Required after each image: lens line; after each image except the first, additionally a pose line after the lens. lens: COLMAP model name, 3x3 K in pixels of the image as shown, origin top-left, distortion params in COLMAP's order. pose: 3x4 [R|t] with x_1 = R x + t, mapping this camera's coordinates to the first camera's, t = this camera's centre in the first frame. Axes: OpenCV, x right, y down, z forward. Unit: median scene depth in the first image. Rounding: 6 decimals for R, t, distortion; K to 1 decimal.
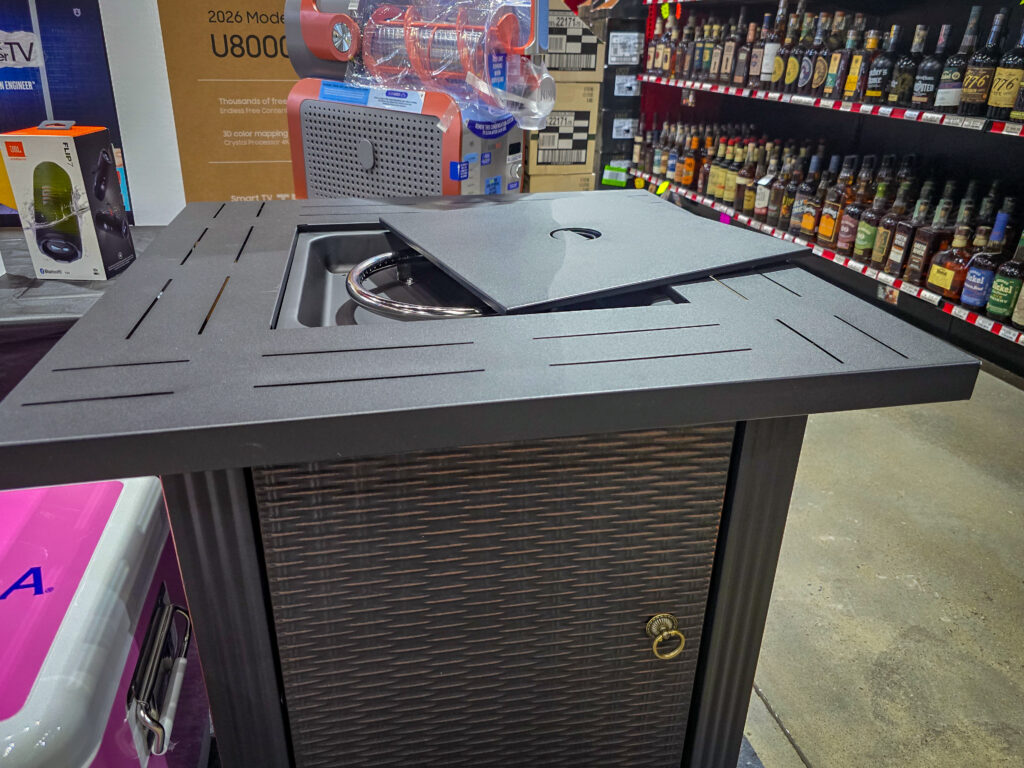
lens RADIAL K [[733.7, 0, 508.3], [0, 733.7, 382.2], [0, 0, 1]] dist [0.004233, -0.002623]
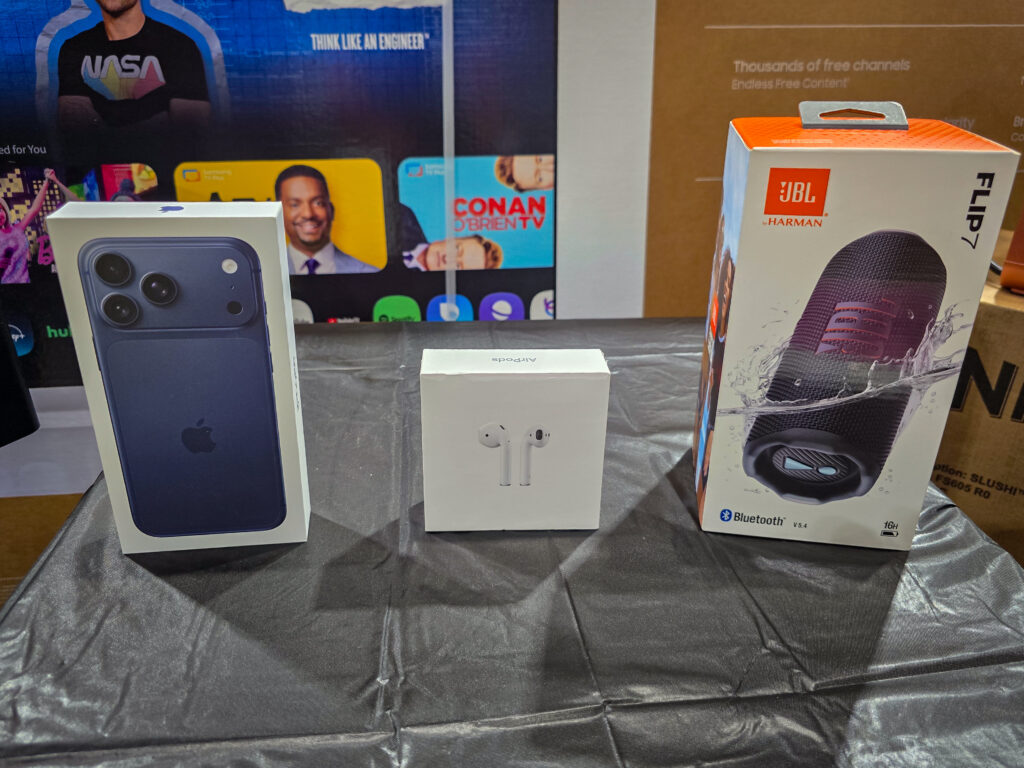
lens RADIAL K [[733.7, 0, 518.7], [0, 733.7, 378.7], [0, 0, 1]] dist [0.004233, -0.002623]
pose [[0.994754, 0.025672, -0.099018, -0.520547], [-0.024225, 0.999582, 0.015782, -0.164807], [0.099381, -0.013300, 0.994961, 0.464078]]
